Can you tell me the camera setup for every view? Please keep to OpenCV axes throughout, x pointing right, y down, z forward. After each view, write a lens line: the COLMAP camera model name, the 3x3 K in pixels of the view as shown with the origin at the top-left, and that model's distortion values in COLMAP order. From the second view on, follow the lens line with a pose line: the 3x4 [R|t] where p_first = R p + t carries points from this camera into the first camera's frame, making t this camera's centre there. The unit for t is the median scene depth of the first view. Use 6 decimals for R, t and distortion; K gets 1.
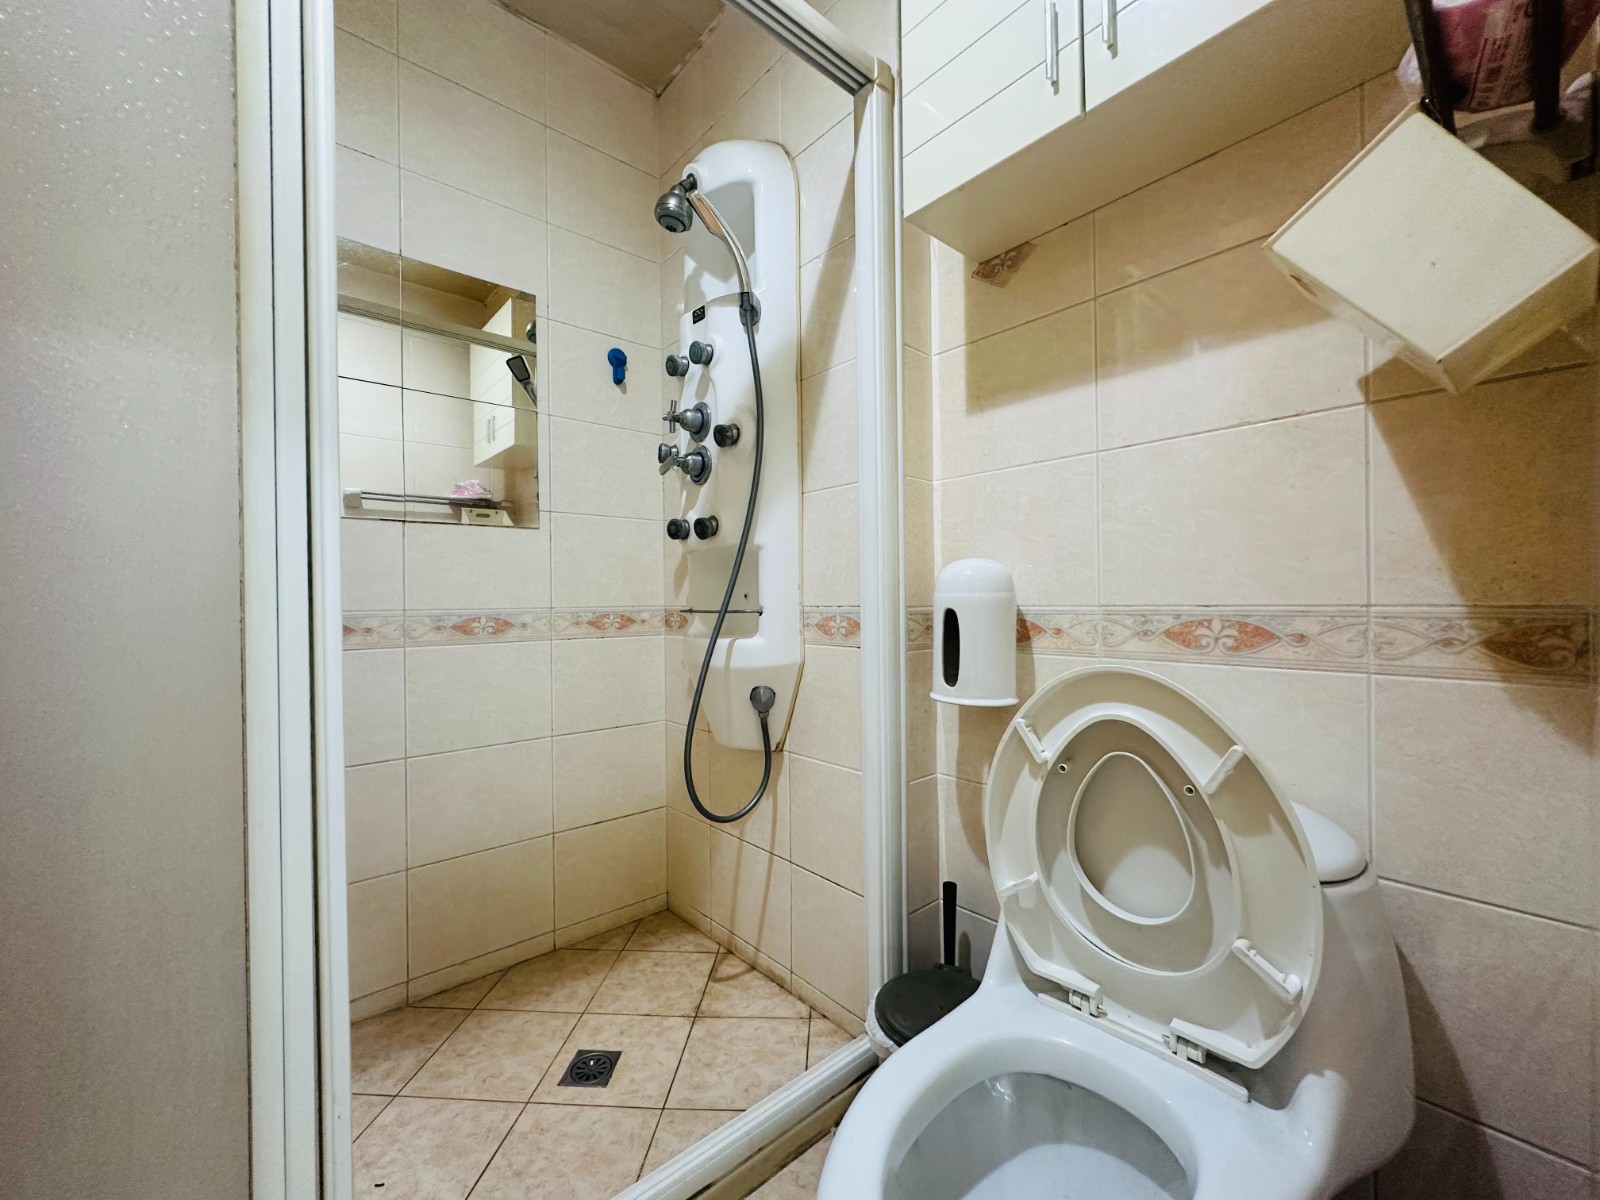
lens RADIAL K [[640.6, 0, 800.0], [0, 640.6, 600.0], [0, 0, 1]] dist [-0.001210, 0.000426]
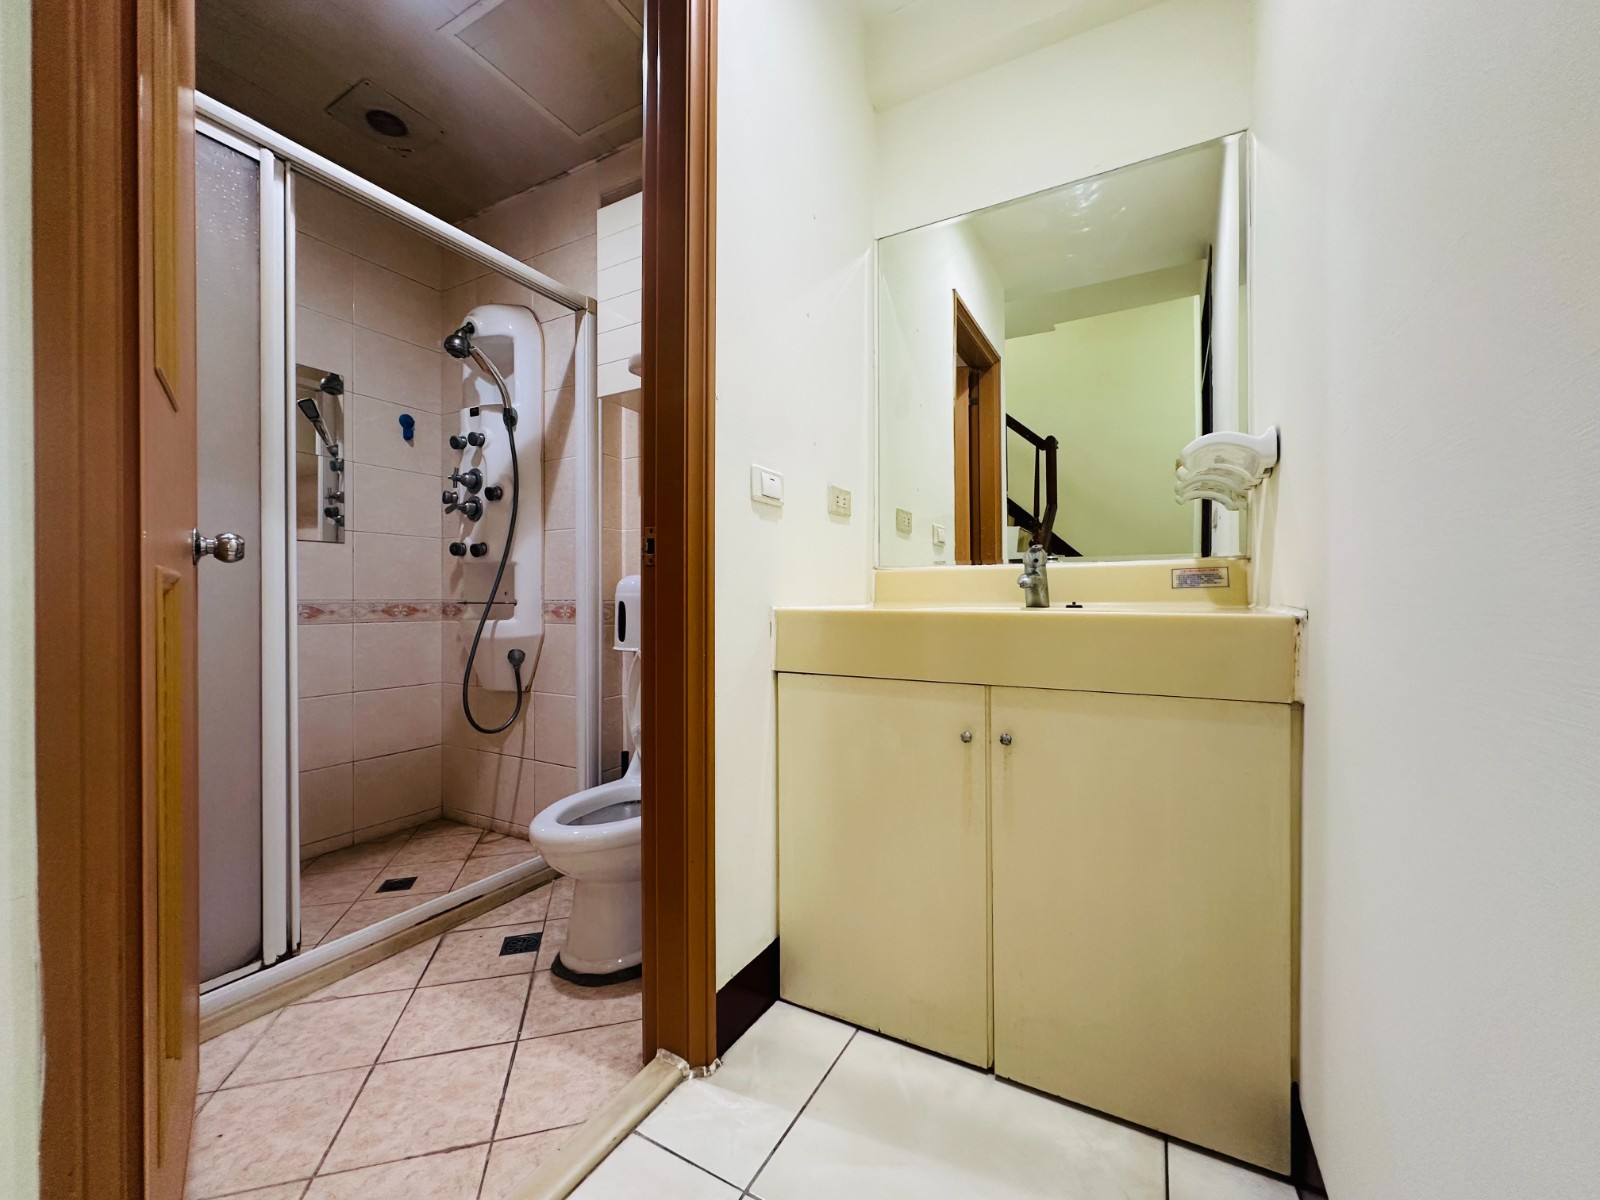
lens RADIAL K [[640.6, 0, 800.0], [0, 640.6, 600.0], [0, 0, 1]] dist [-0.001210, 0.000426]
pose [[0.942131, 0.009806, 0.335102, 0.071050], [-0.009738, 0.999951, -0.001883, 0.006074], [-0.335104, -0.001489, 0.942180, -0.738906]]
